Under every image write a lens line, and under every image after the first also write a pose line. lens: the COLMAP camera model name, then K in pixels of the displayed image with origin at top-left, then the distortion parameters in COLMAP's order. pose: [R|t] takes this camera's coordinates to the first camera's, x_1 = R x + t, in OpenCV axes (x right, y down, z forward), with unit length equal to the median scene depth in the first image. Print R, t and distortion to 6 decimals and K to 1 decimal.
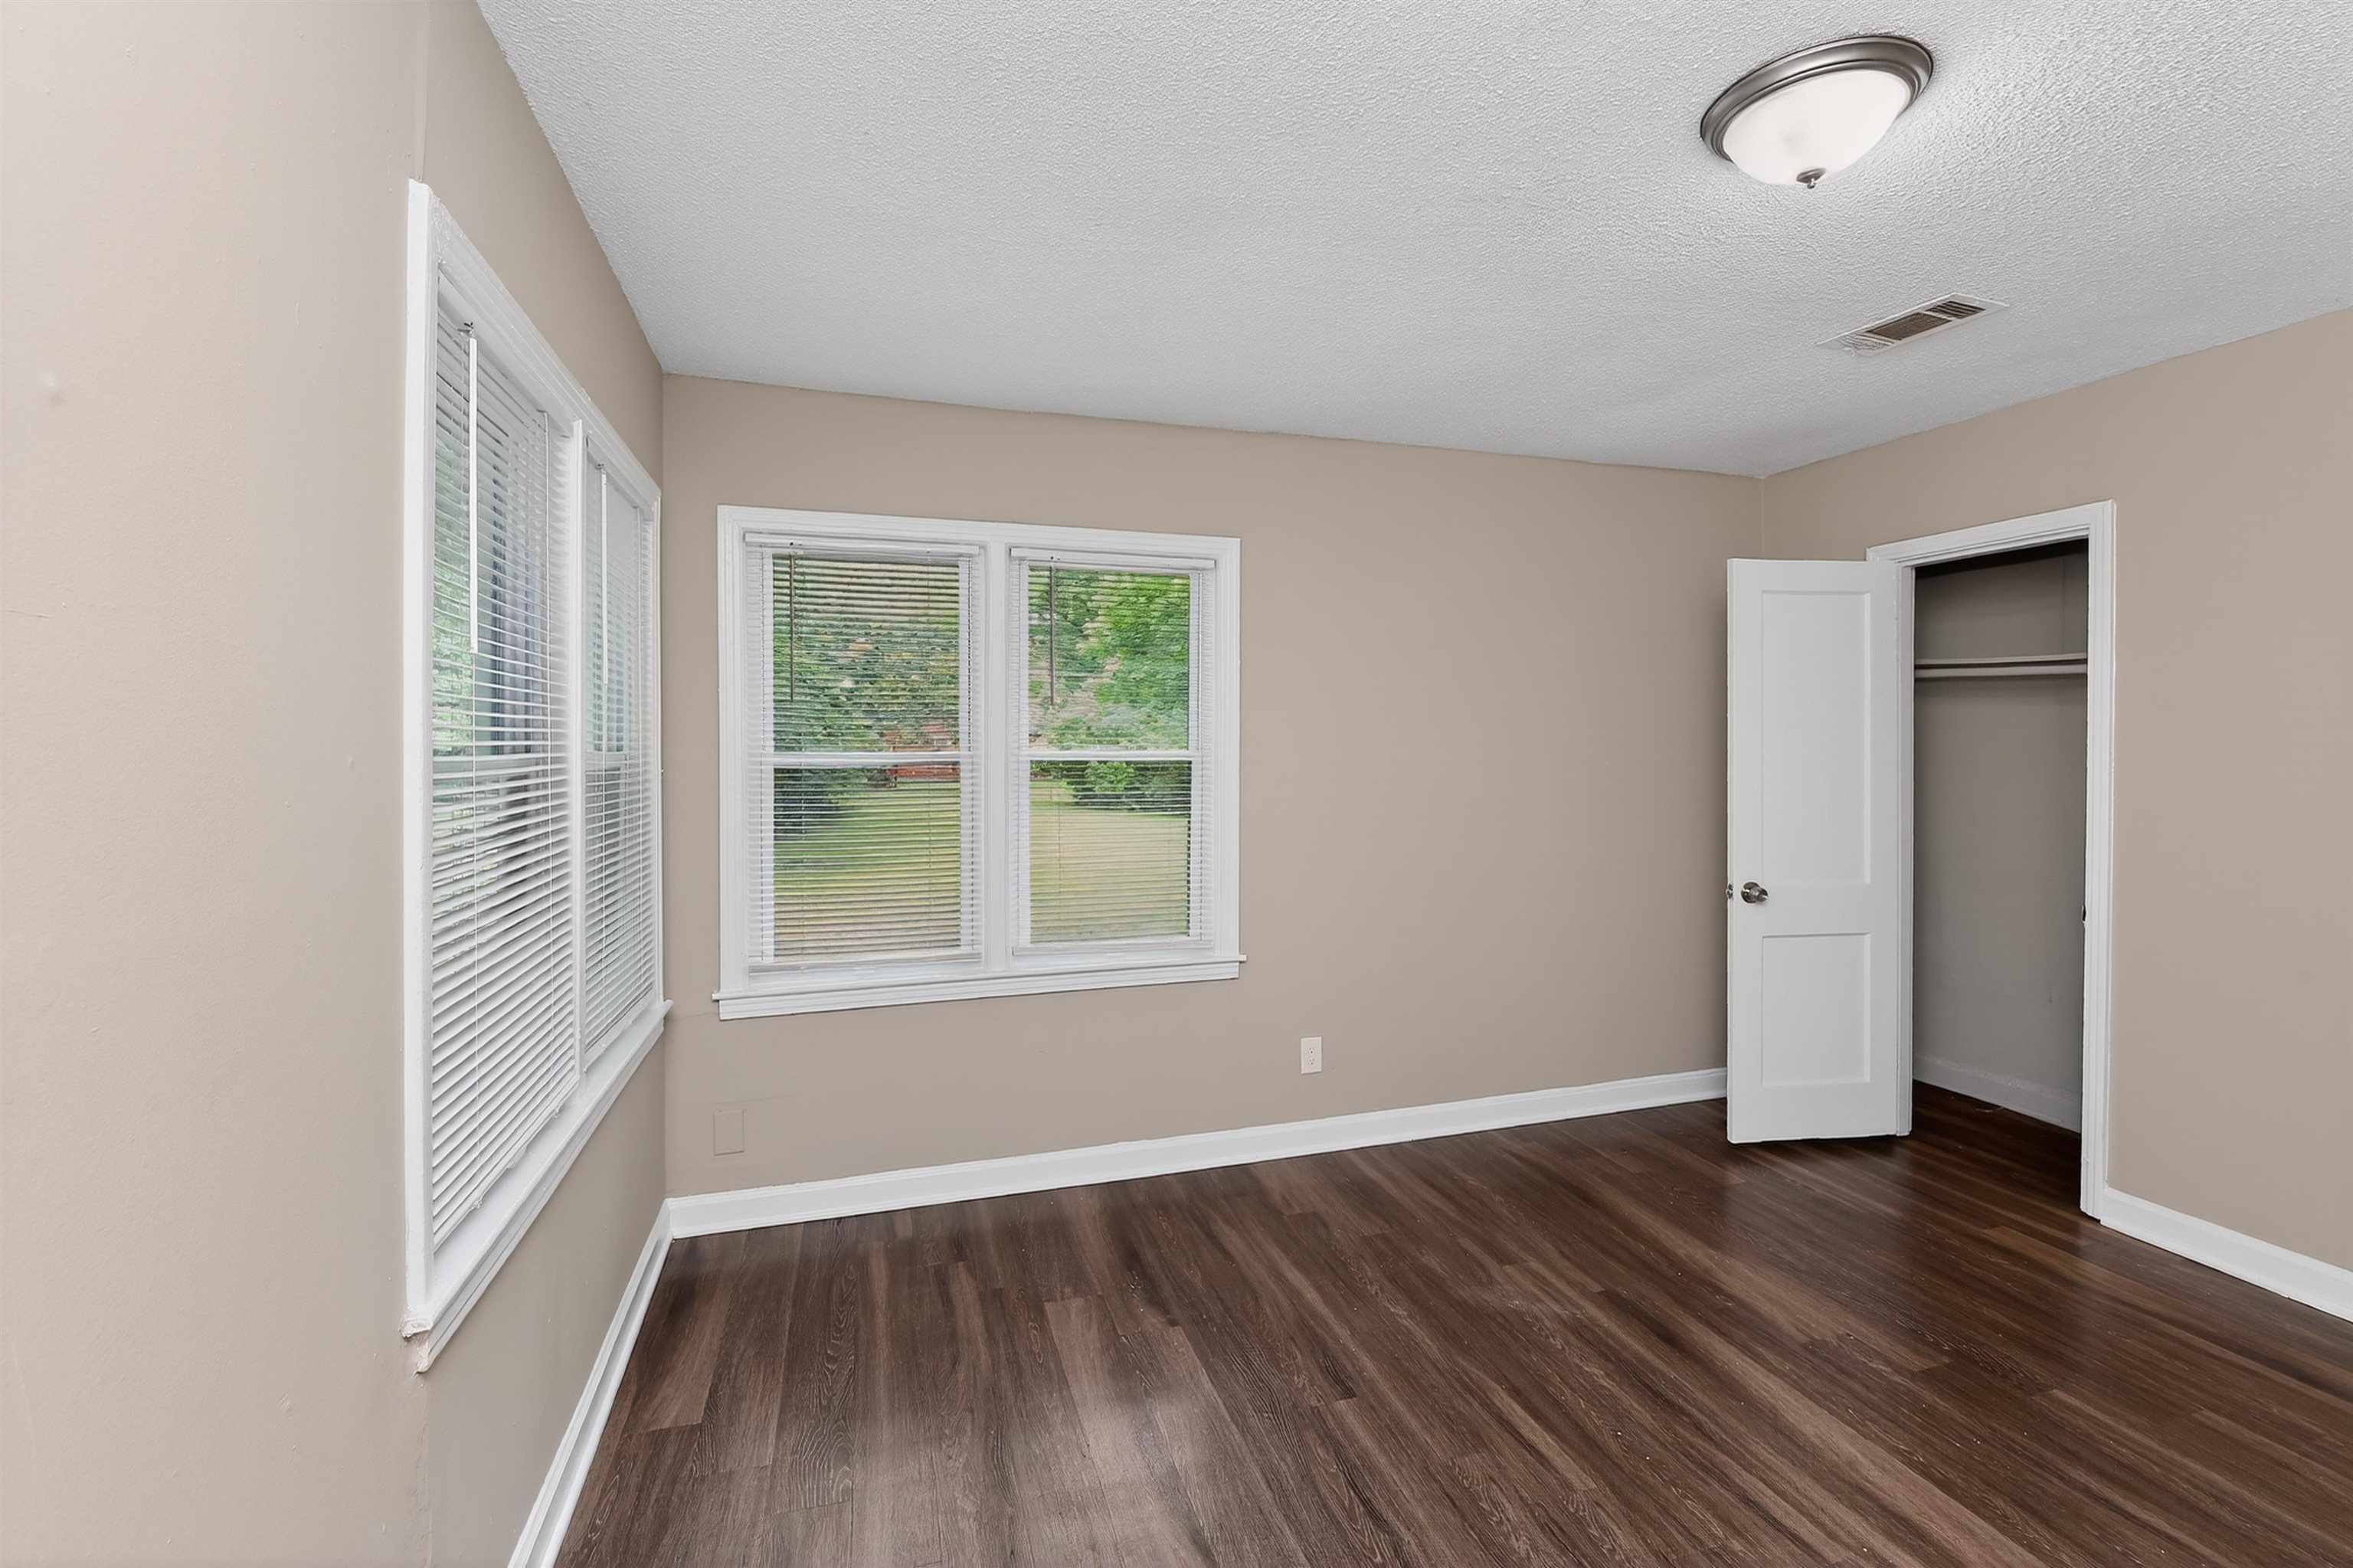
lens RADIAL K [[1013.9, 0, 1186.7], [0, 1013.9, 759.8], [0, 0, 1]] dist [-0.001386, -0.007616]
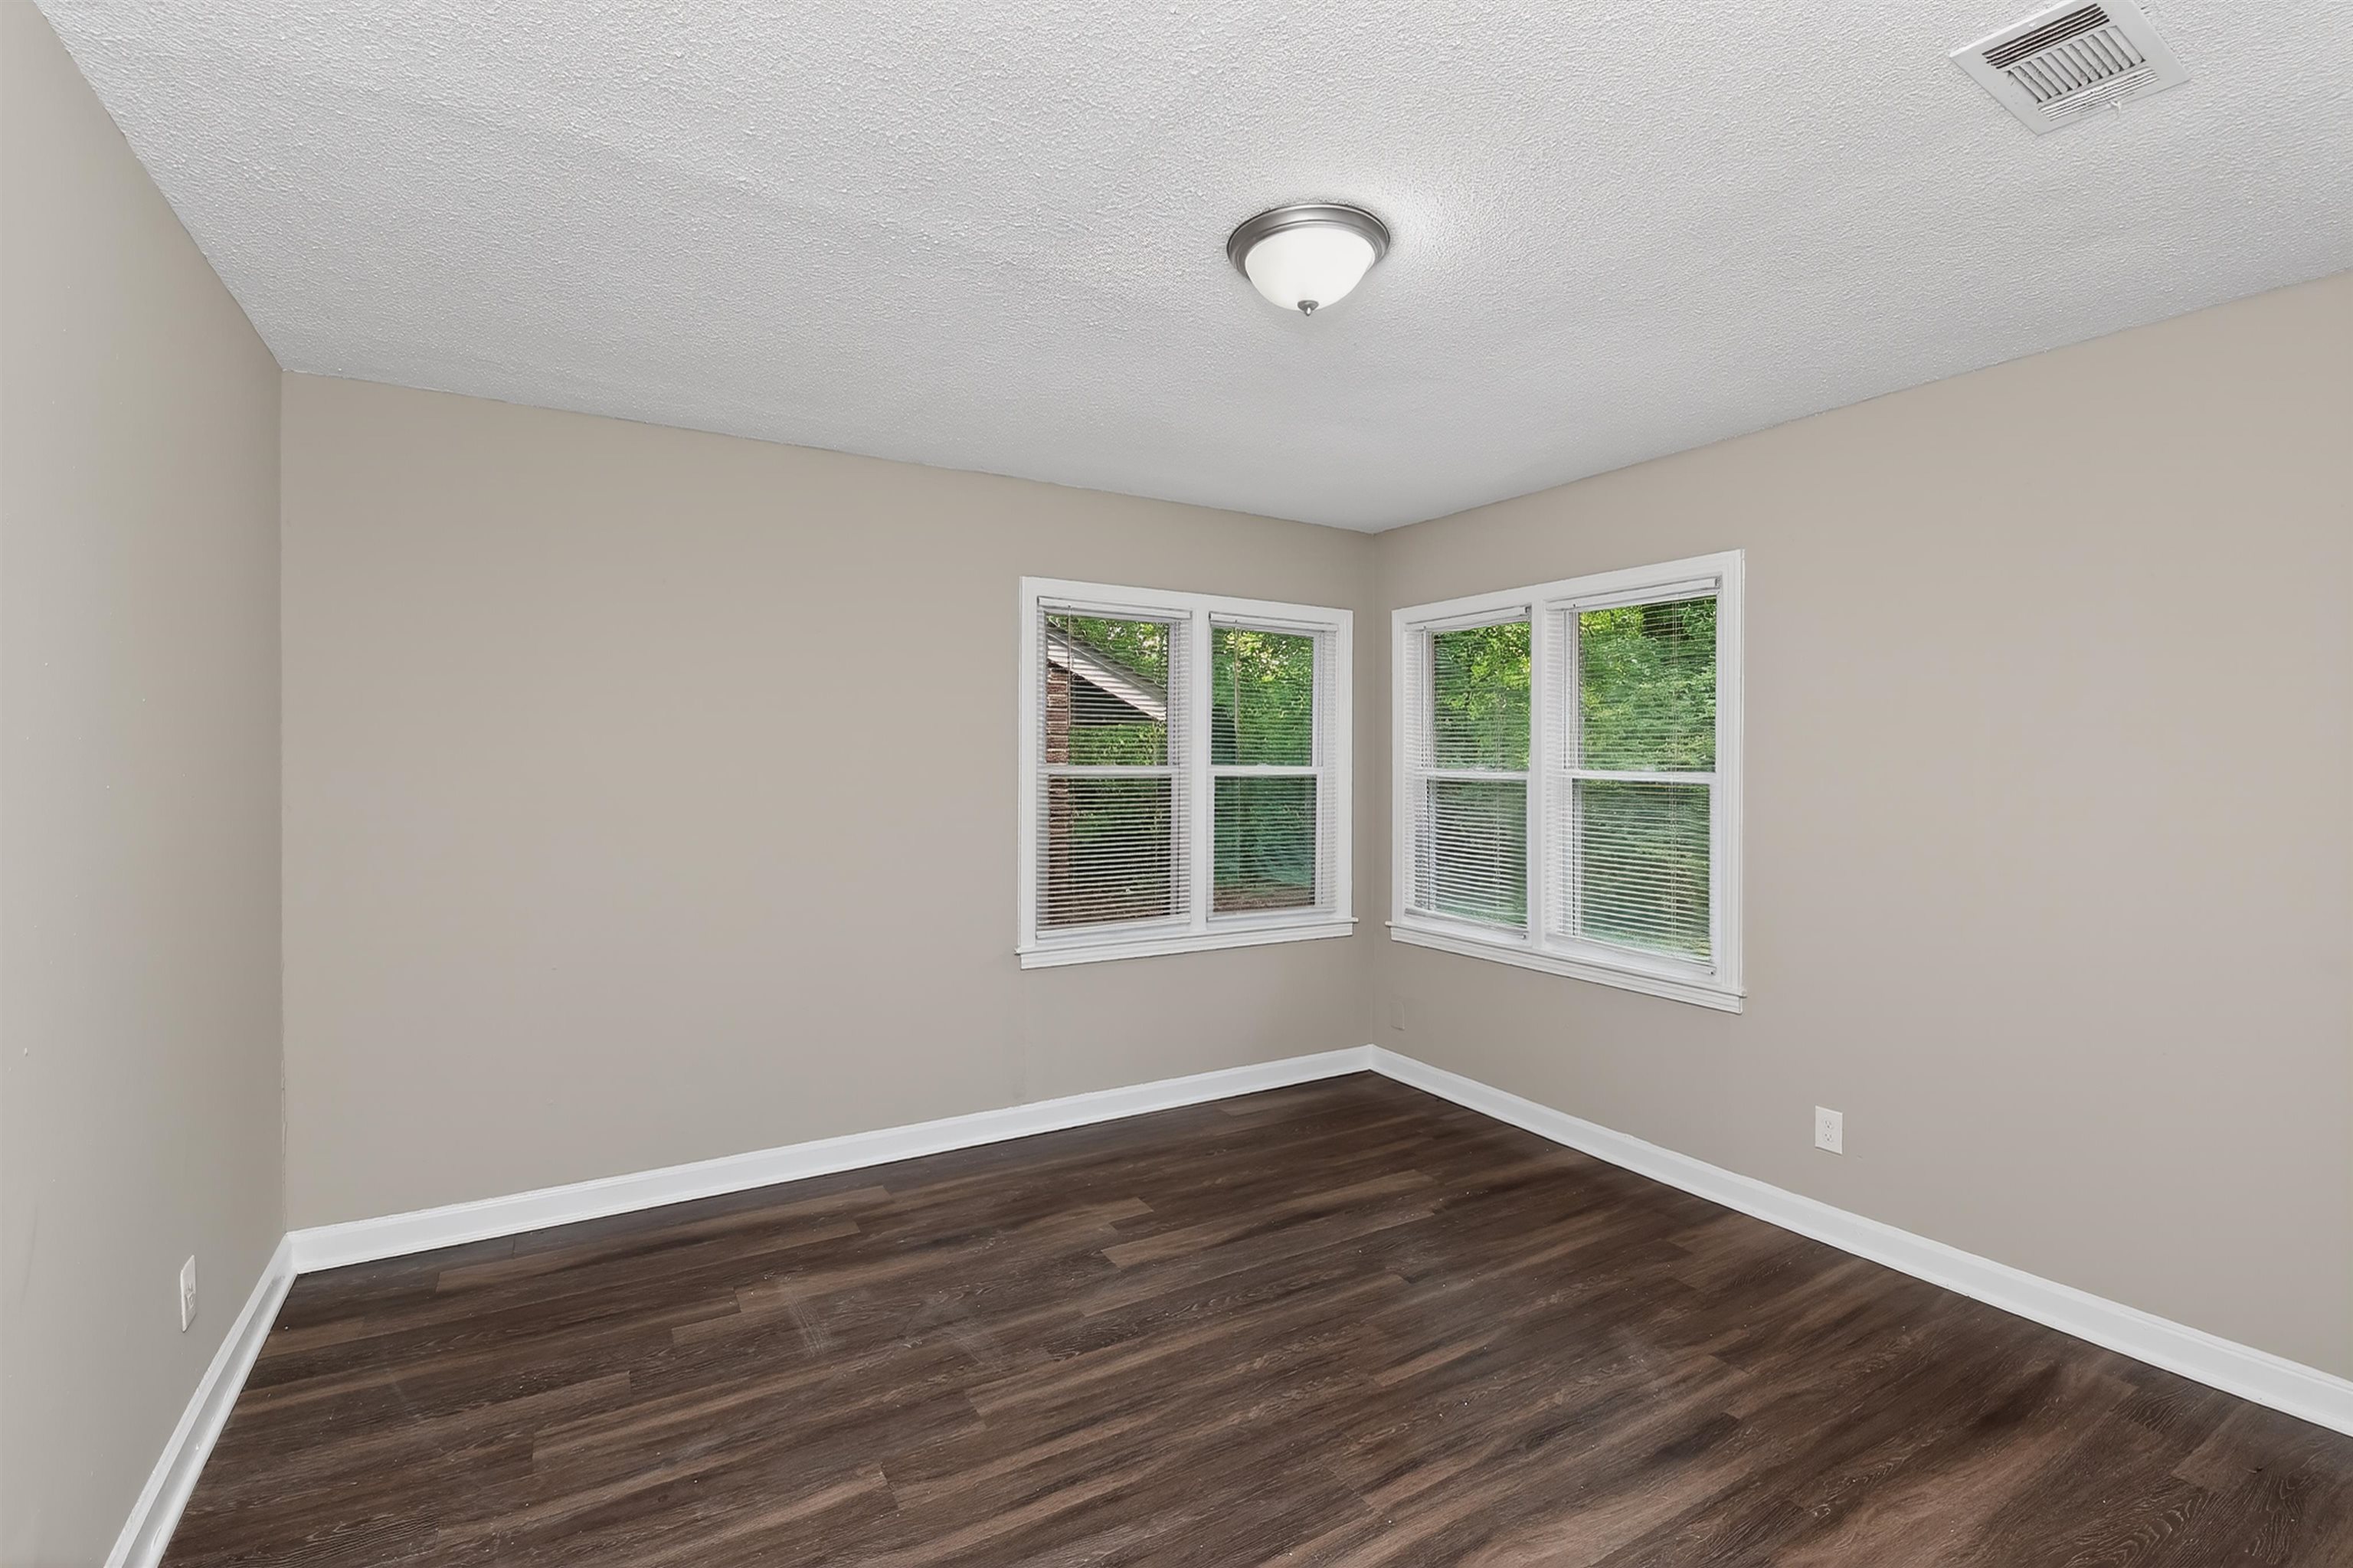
lens RADIAL K [[1049.2, 0, 1186.3], [0, 1049.2, 758.3], [0, 0, 1]] dist [-0.003455, -0.009211]
pose [[0.234198, -0.000543, -0.972189, 1.051422], [-0.021376, 0.999755, -0.005708, -0.006749], [0.971954, 0.022118, 0.234129, 0.315872]]
